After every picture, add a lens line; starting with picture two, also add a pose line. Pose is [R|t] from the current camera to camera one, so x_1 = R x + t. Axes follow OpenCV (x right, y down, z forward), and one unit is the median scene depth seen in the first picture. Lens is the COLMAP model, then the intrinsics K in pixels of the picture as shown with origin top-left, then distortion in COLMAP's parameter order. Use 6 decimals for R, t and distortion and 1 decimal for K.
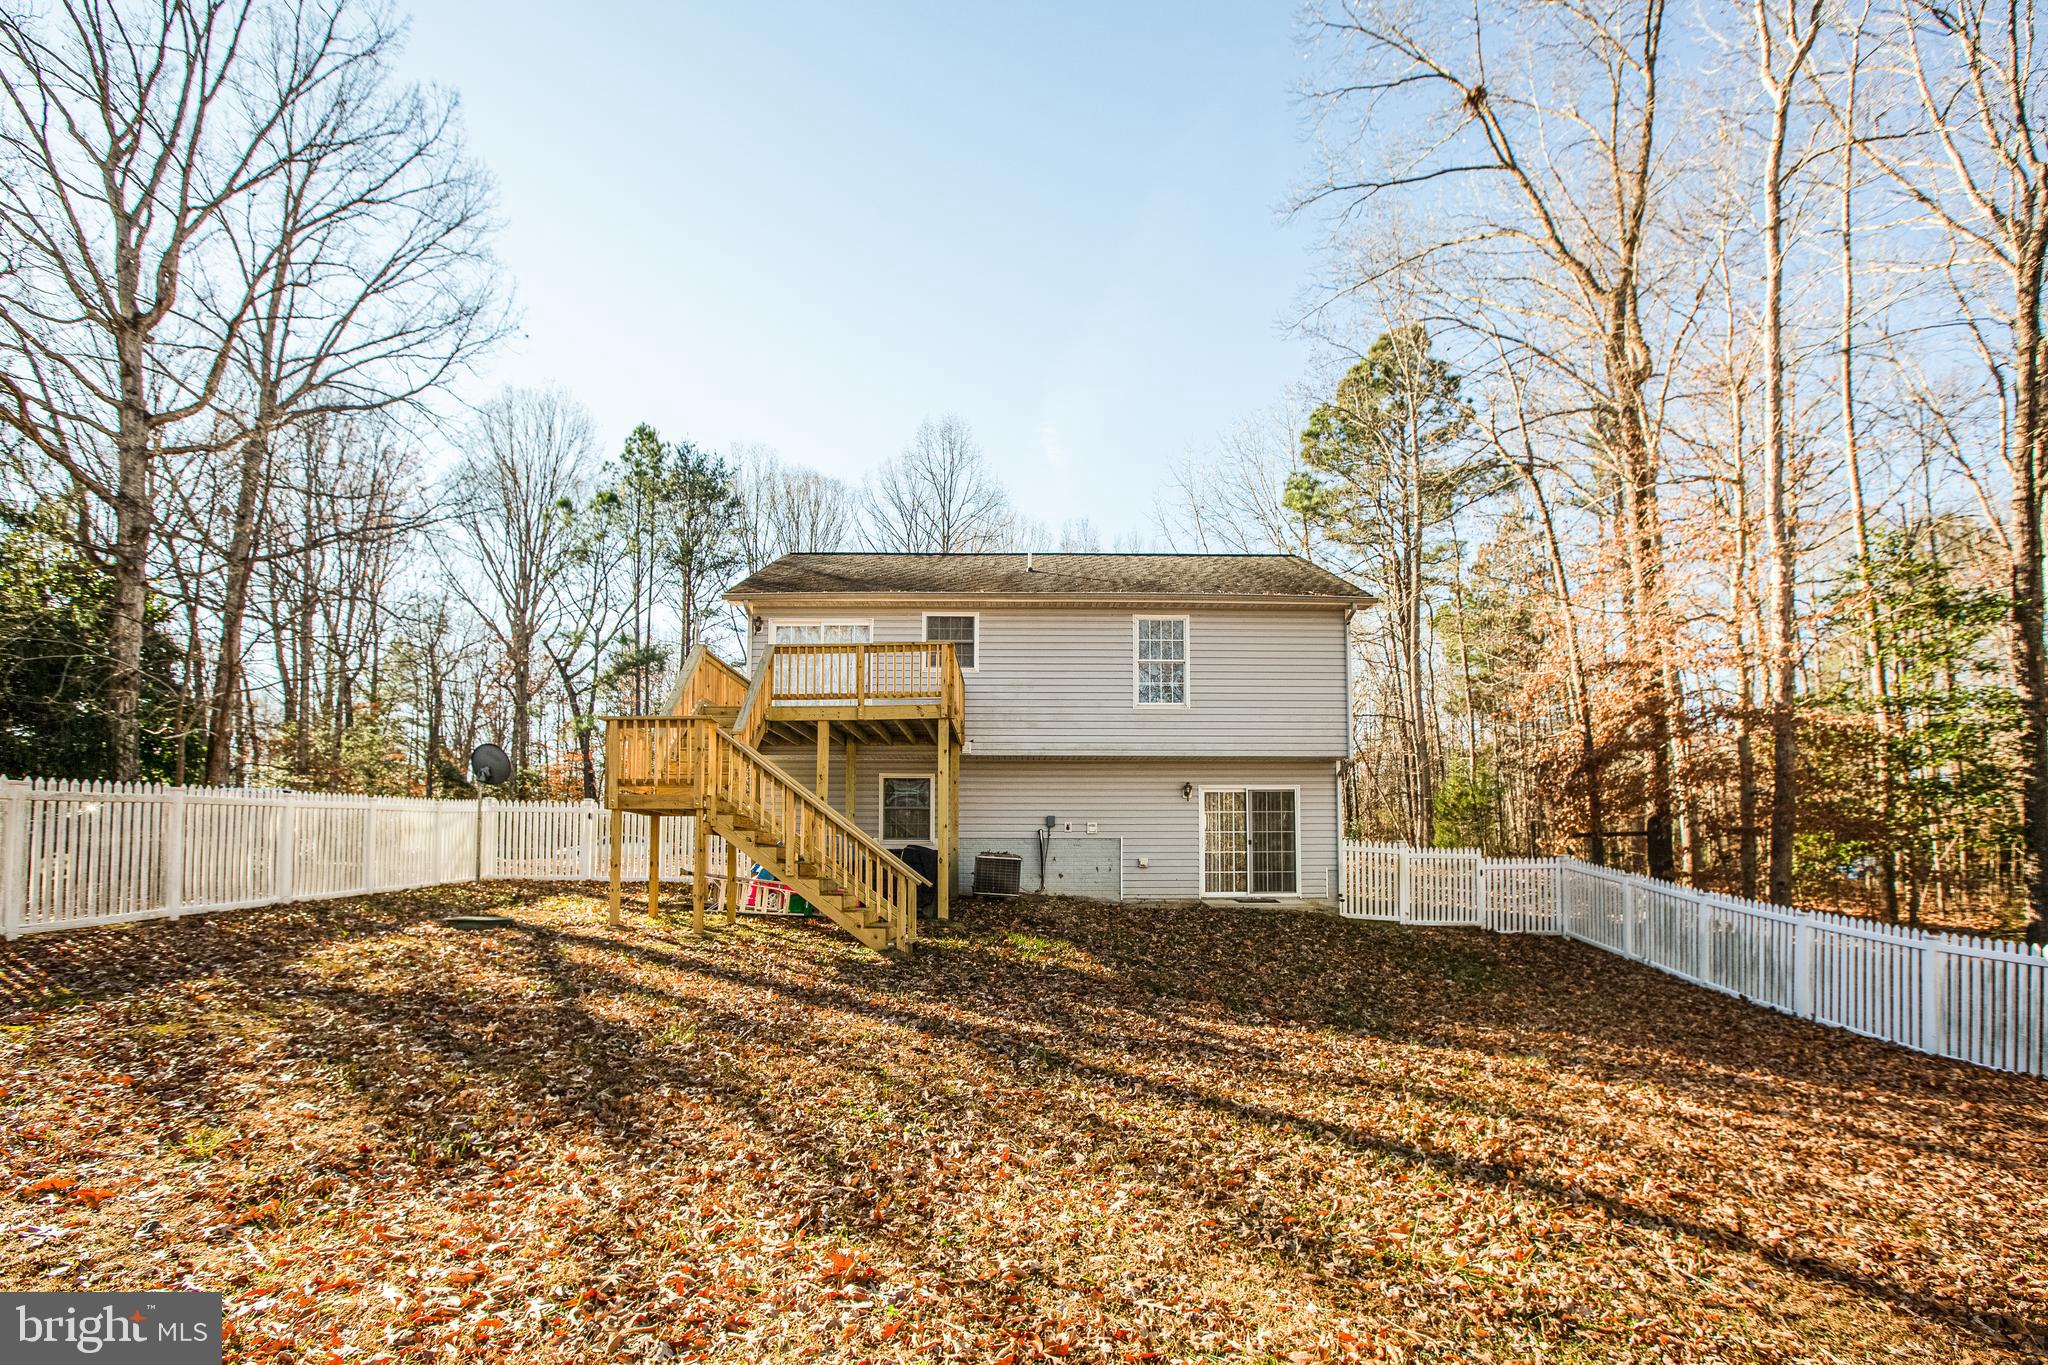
lens RADIAL K [[969.8, 0, 1028.1], [0, 969.8, 810.6], [0, 0, 1]] dist [-0.023727, 0.010287]
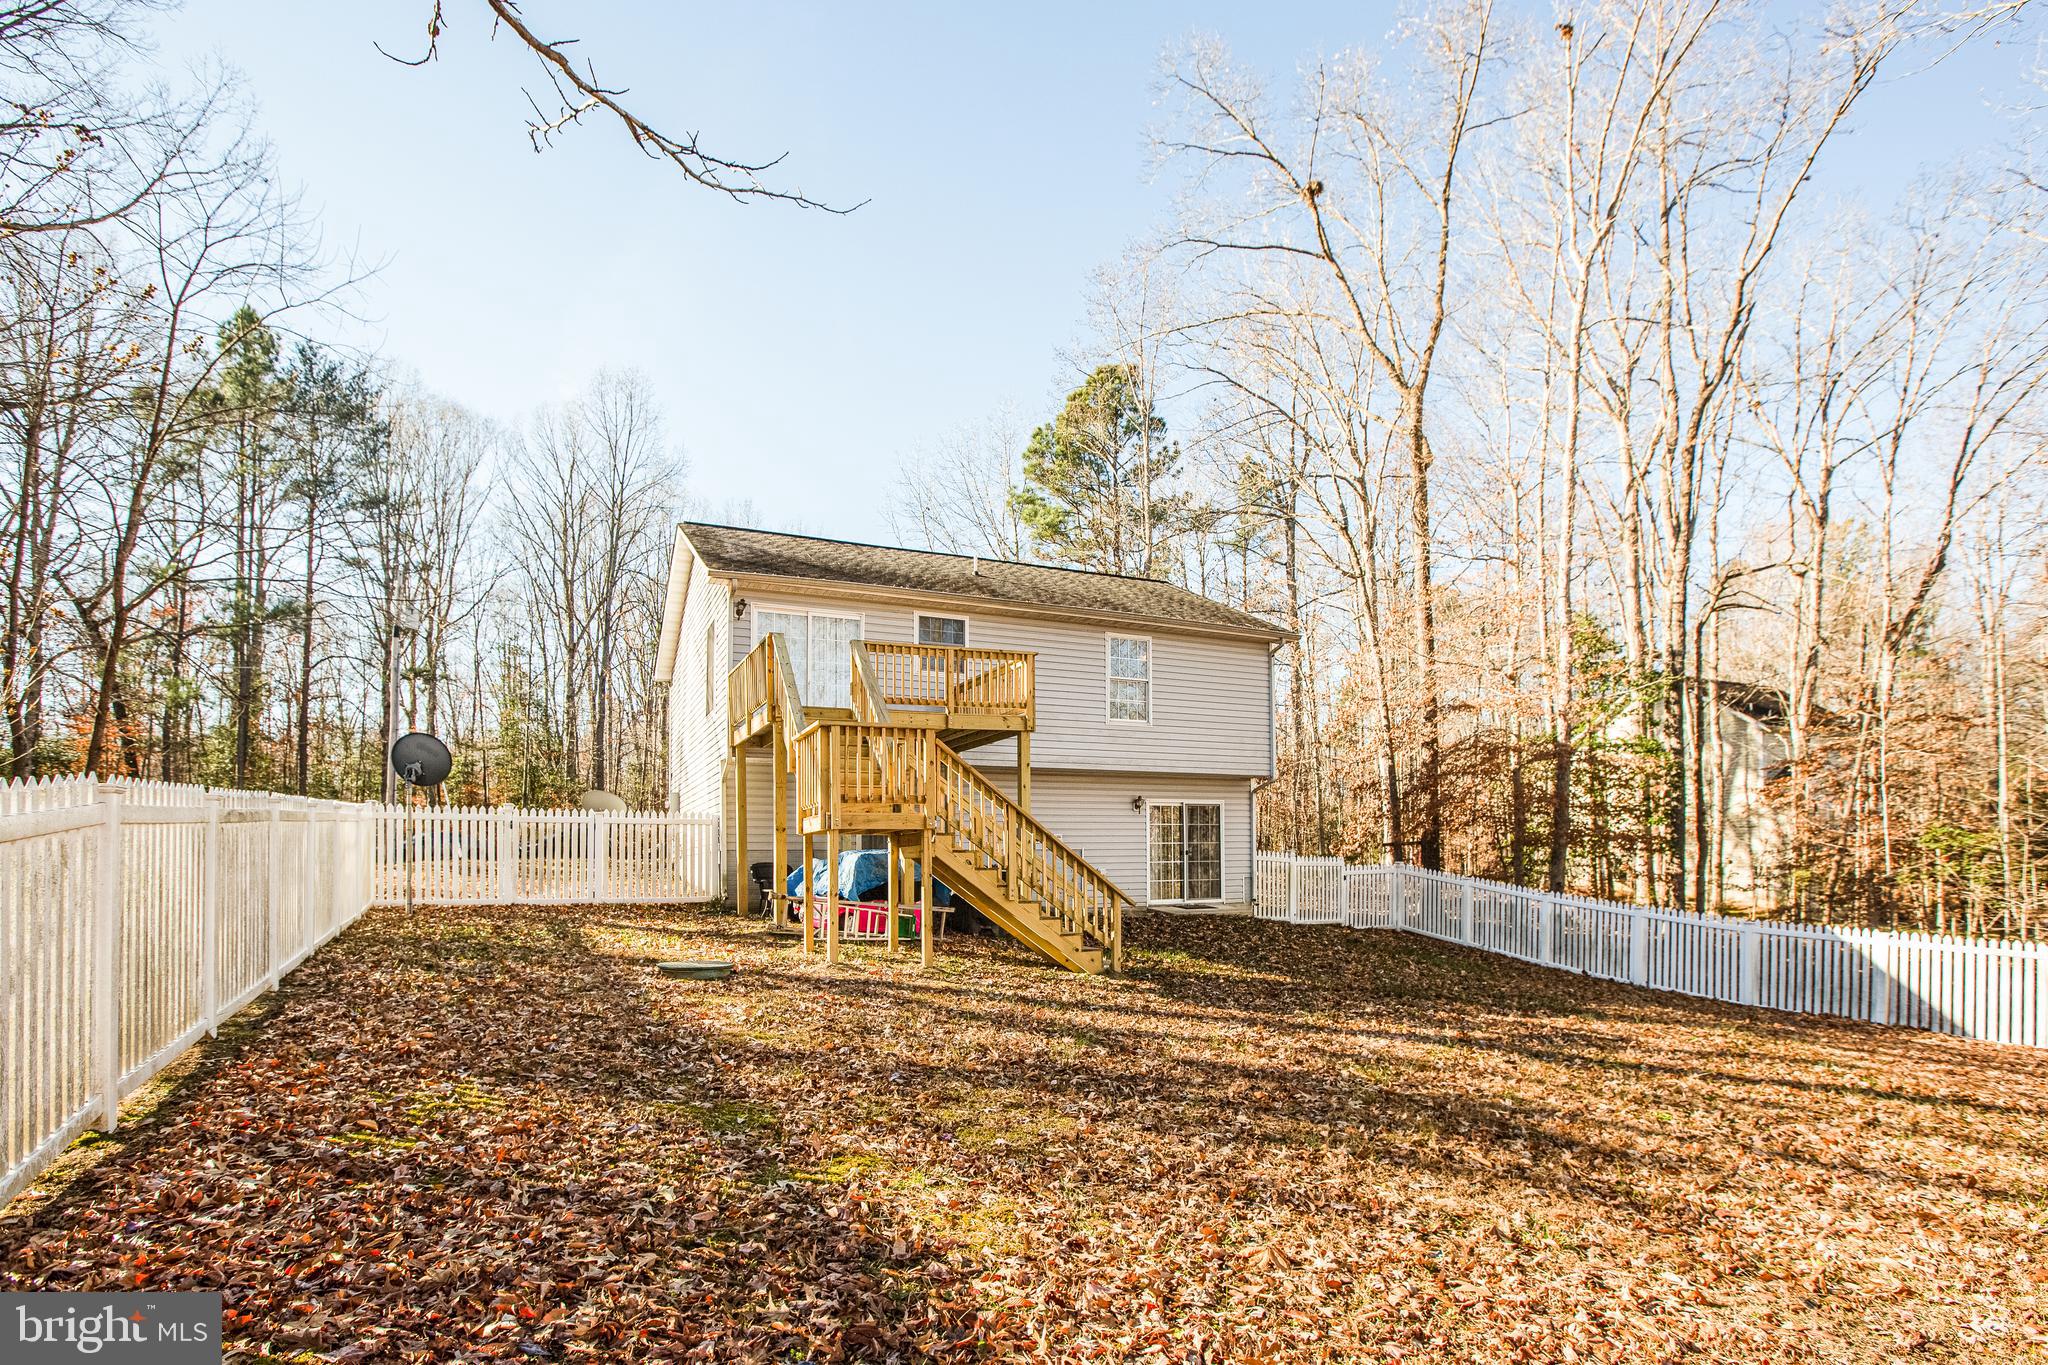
lens RADIAL K [[988.3, 0, 953.9], [0, 988.3, 838.6], [0, 0, 1]] dist [-0.015607, 0.000112]
pose [[0.919895, -0.000285, 0.392164, -0.439812], [-0.013594, 0.999376, 0.032612, -0.015108], [-0.391929, -0.035331, 0.919317, 0.092574]]
